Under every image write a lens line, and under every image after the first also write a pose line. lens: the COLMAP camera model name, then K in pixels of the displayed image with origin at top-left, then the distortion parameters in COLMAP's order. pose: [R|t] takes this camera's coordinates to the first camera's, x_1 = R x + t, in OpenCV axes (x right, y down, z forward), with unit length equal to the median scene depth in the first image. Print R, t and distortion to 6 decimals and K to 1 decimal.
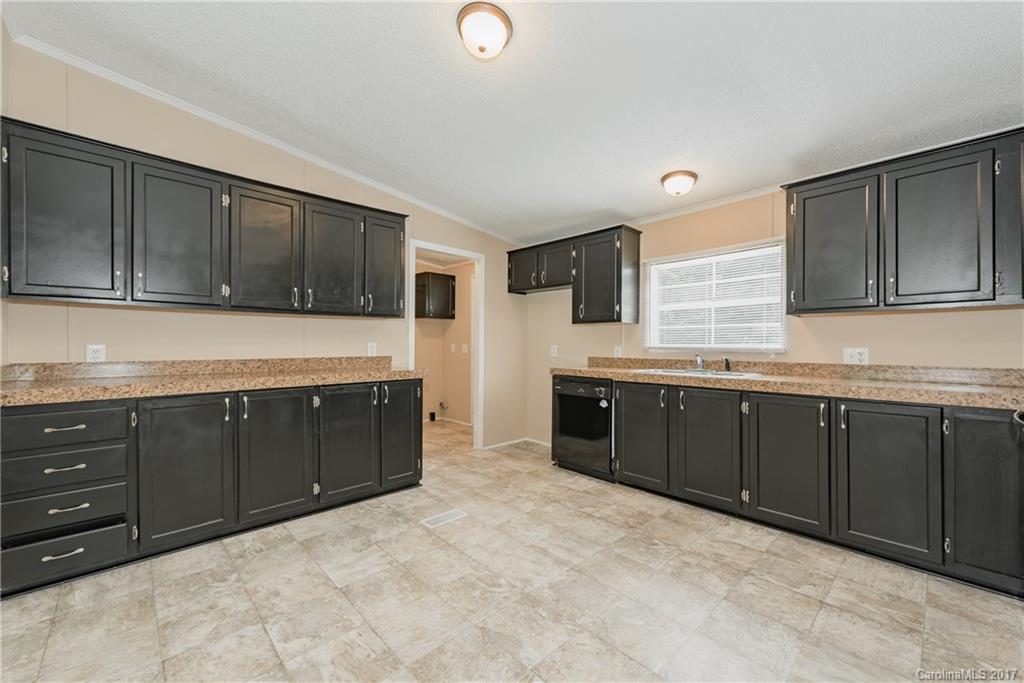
lens RADIAL K [[414.1, 0, 511.6], [0, 414.1, 338.8], [0, 0, 1]] dist [0.002039, -0.000260]
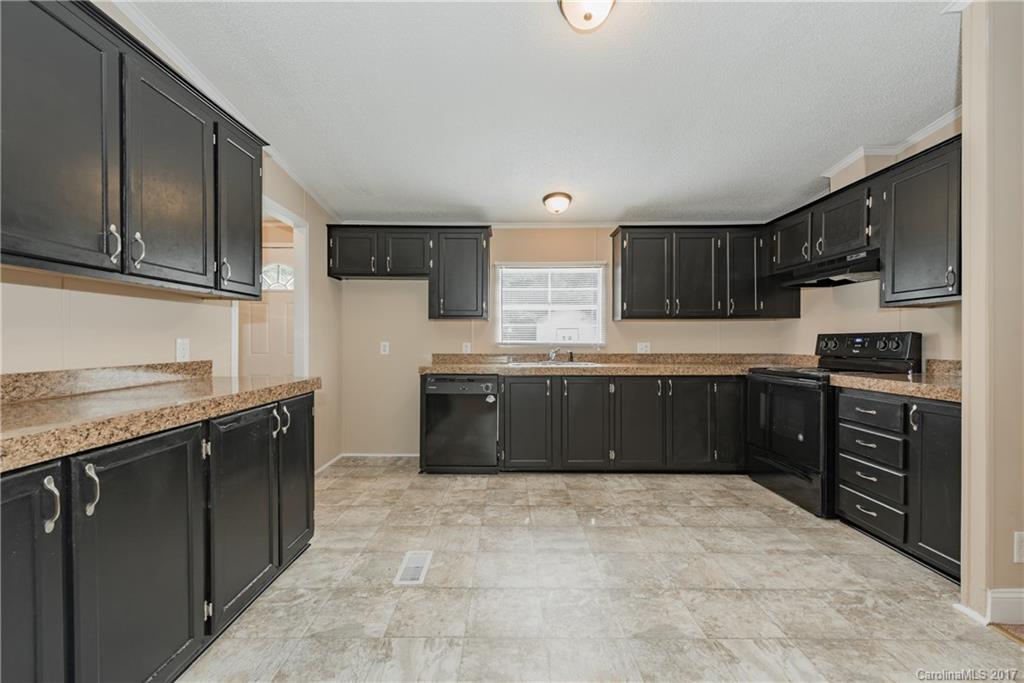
lens RADIAL K [[403.1, 0, 512.9], [0, 403.1, 338.3], [0, 0, 1]] dist [0.000369, -0.000125]
pose [[0.676906, 0.002427, 0.736065, -0.513085], [-0.008323, 0.999956, 0.004358, 0.003154], [-0.736022, -0.009076, 0.676896, 0.314193]]
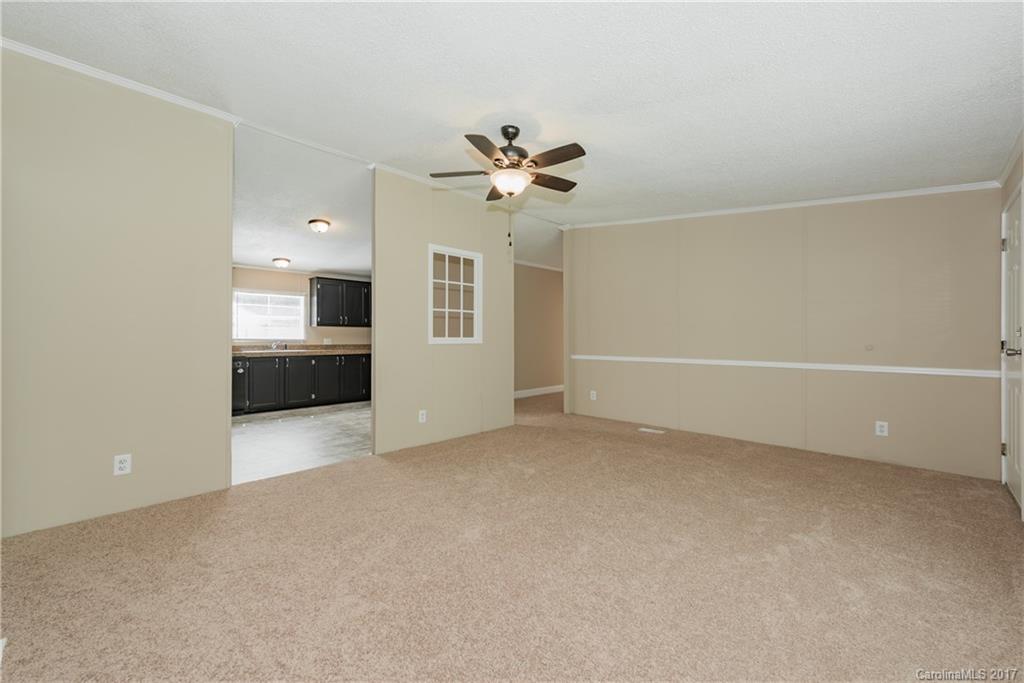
lens RADIAL K [[403.1, 0, 512.9], [0, 403.1, 338.3], [0, 0, 1]] dist [0.000369, -0.000125]
pose [[-0.049844, -0.003564, 0.998751, -1.718748], [-0.009065, 0.999954, 0.003116, 0.000365], [-0.998716, -0.008898, -0.049874, -0.095186]]
